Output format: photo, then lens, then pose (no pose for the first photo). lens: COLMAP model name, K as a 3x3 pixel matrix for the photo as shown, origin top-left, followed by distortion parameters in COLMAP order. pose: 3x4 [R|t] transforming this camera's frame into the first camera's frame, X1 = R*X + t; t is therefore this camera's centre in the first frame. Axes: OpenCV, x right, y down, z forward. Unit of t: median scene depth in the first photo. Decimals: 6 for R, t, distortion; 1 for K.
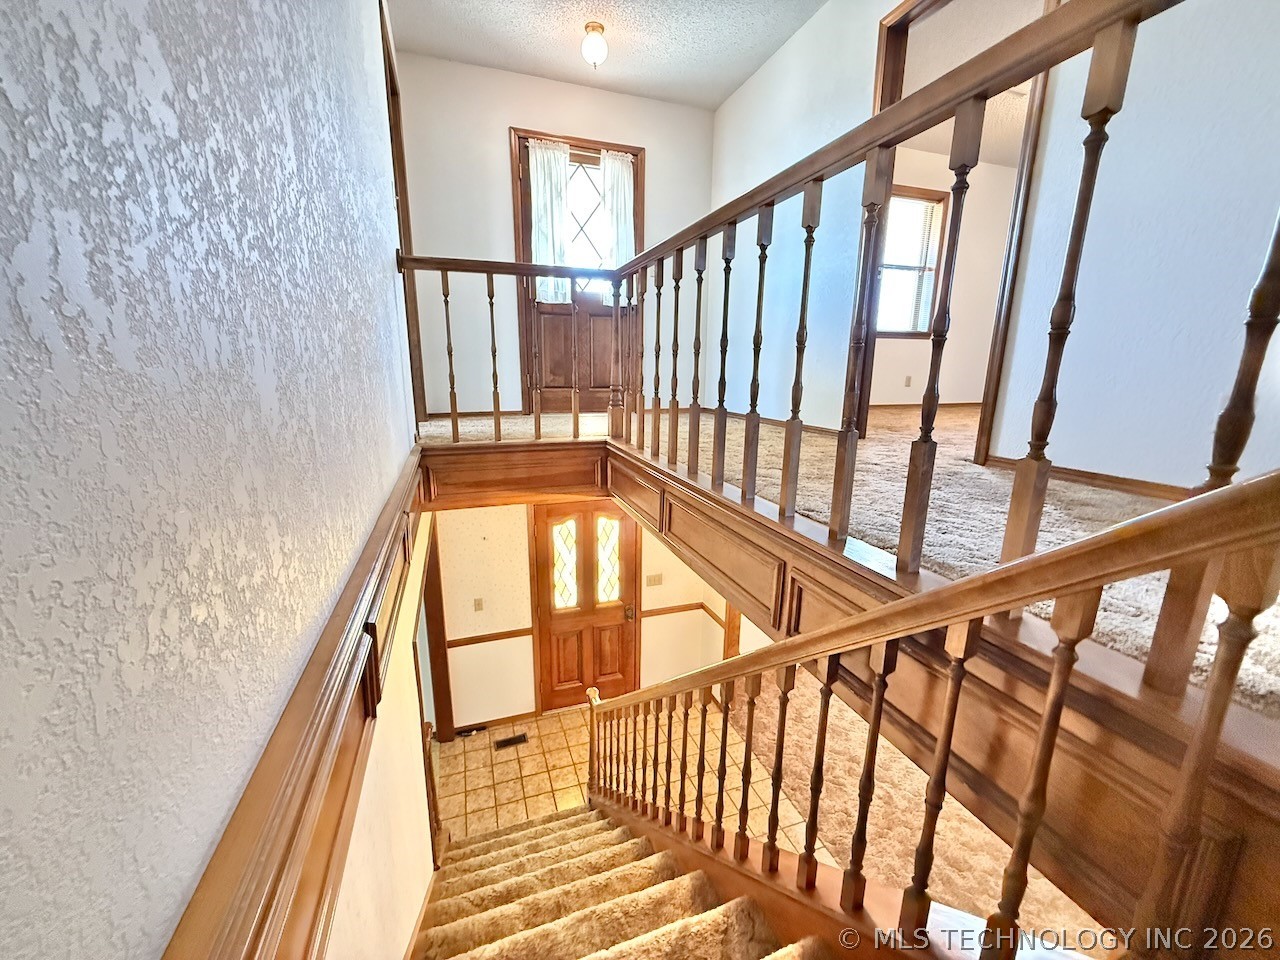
lens RADIAL K [[508.8, 0, 643.2], [0, 508.8, 477.2], [0, 0, 1]] dist [-0.003350, 0.000695]
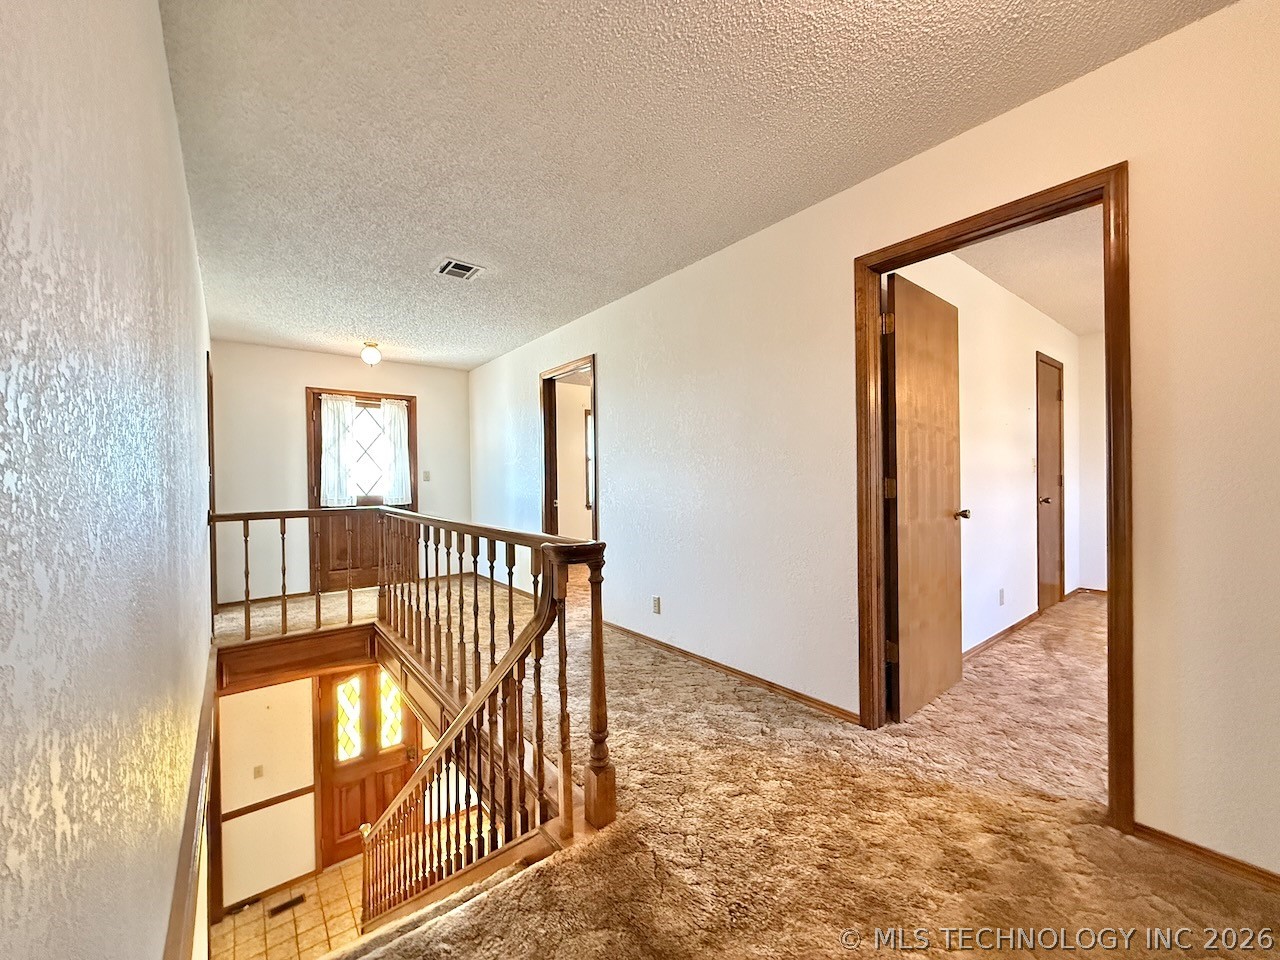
lens RADIAL K [[508.8, 0, 638.1], [0, 508.8, 479.9], [0, 0, 1]] dist [-0.003350, 0.000695]
pose [[0.948262, -0.021633, 0.316750, 0.130324], [0.087285, 0.976995, -0.194582, -0.086617], [-0.305254, 0.212163, 0.928336, -0.435830]]
